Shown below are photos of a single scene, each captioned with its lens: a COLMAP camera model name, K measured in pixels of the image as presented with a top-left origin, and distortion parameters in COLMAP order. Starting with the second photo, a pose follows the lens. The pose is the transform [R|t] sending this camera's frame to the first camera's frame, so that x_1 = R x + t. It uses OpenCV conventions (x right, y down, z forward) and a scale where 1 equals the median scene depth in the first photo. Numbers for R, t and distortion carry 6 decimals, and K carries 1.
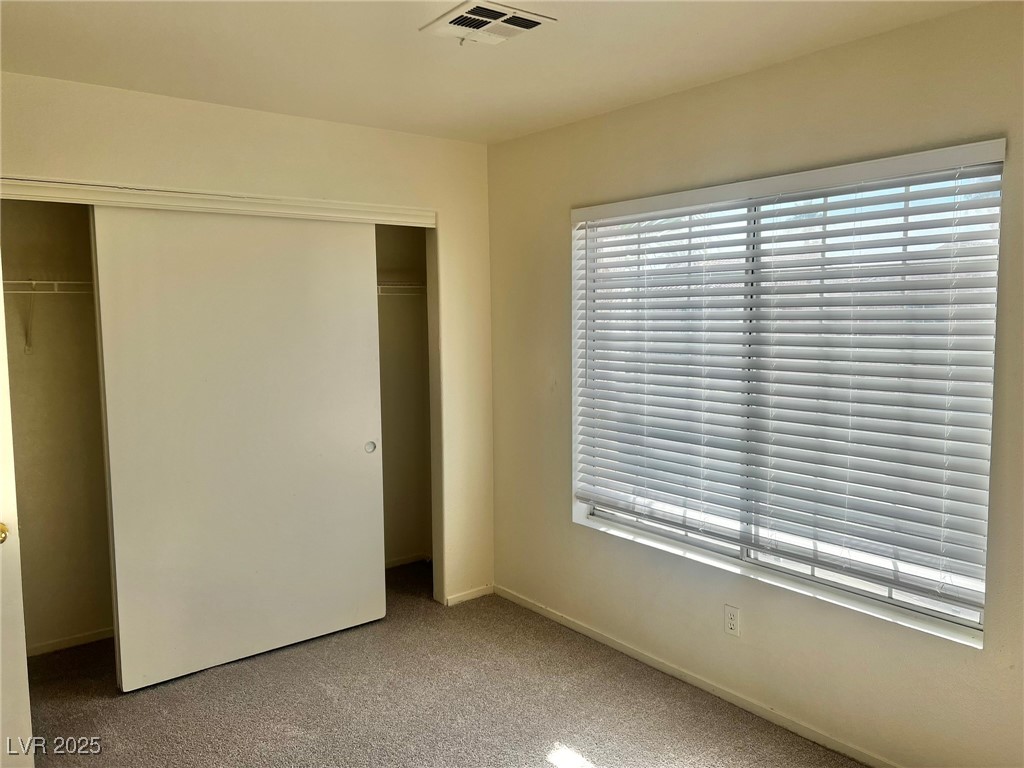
lens RADIAL K [[786.6, 0, 508.6], [0, 786.6, 385.8], [0, 0, 1]] dist [0.055045, -0.061255]
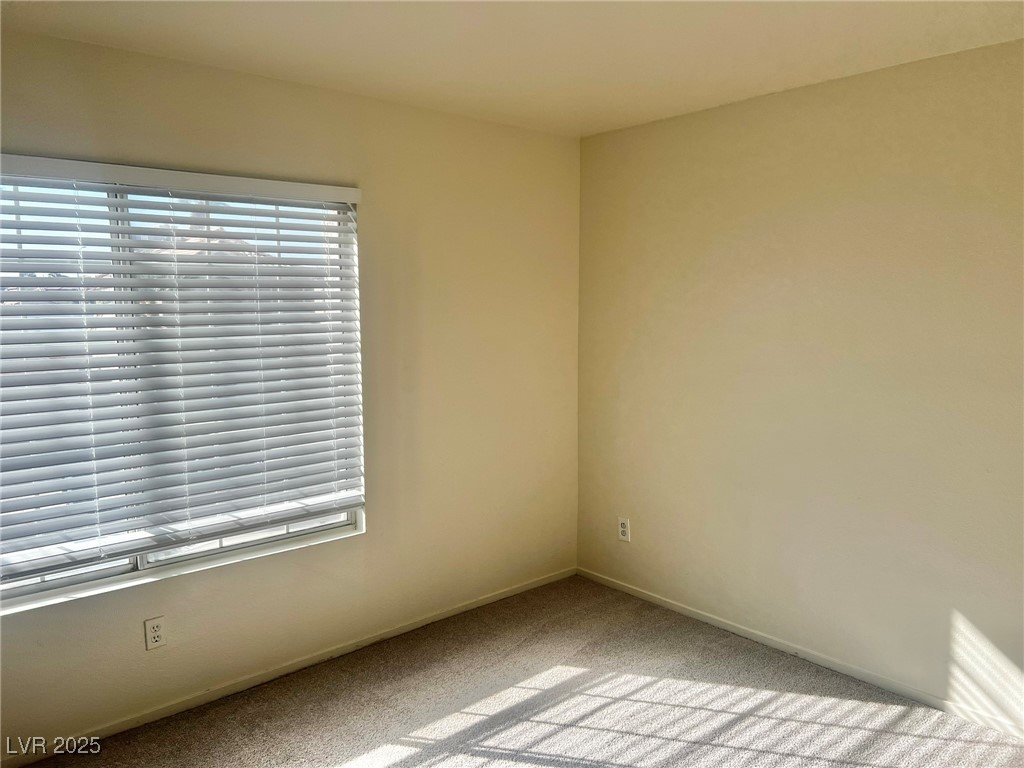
lens RADIAL K [[786.6, 0, 508.9], [0, 786.6, 381.5], [0, 0, 1]] dist [0.055045, -0.061255]
pose [[-0.061483, -0.096642, 0.993418, -0.678406], [0.099668, 0.989732, 0.102452, -0.056829], [-0.993119, 0.105311, -0.051219, 0.619339]]
